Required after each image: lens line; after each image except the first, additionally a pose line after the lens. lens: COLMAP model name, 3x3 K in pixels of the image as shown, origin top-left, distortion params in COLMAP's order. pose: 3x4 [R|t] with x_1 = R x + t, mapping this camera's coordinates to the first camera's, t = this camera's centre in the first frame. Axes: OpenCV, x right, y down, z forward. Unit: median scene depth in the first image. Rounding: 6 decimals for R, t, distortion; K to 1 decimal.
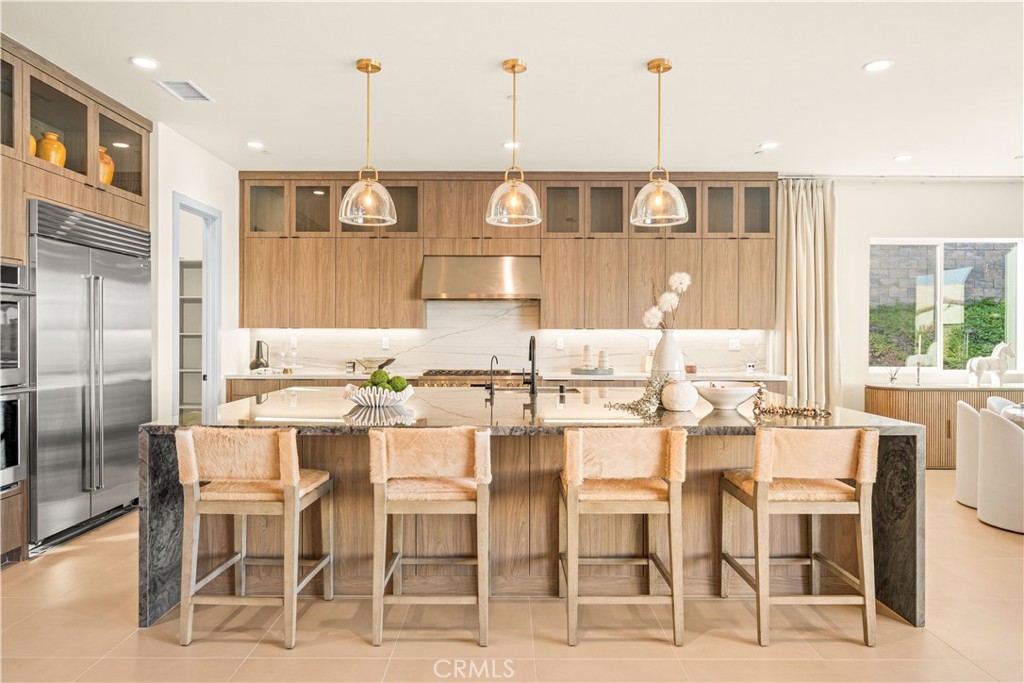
lens RADIAL K [[637.0, 0, 512.0], [0, 637.0, 341.5], [0, 0, 1]] dist [-0.003138, -0.001065]
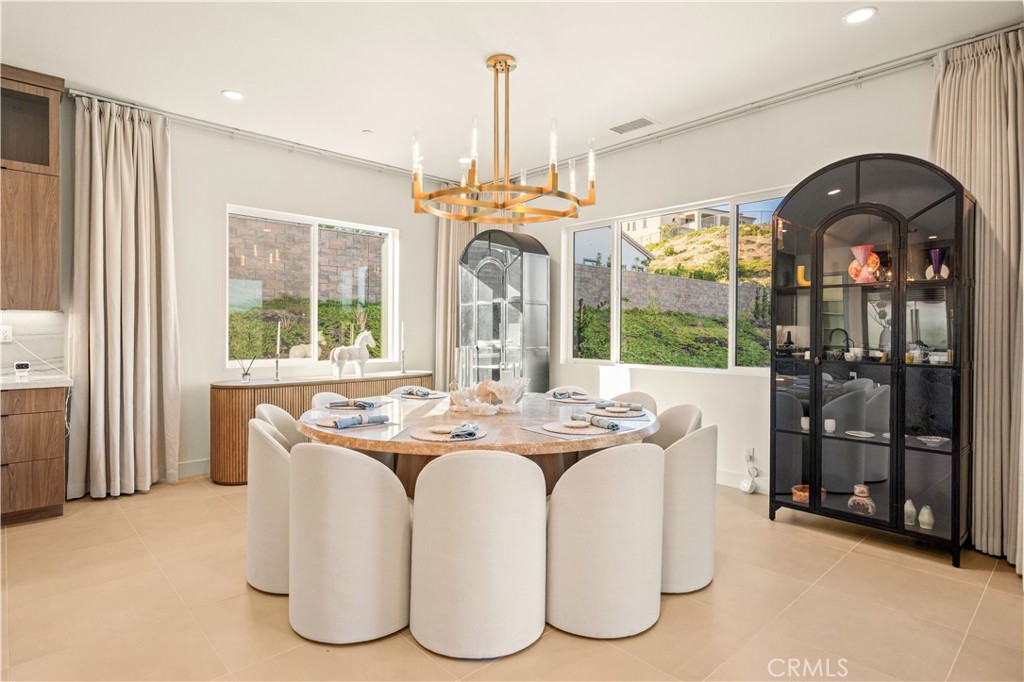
lens RADIAL K [[542.3, 0, 512.0], [0, 542.3, 341.0], [0, 0, 1]] dist [0.000843, 0.000266]
pose [[0.730318, -0.010249, 0.683030, 0.360777], [0.004882, 0.999940, 0.009784, 0.009959], [-0.683090, -0.003811, 0.730324, 0.242716]]
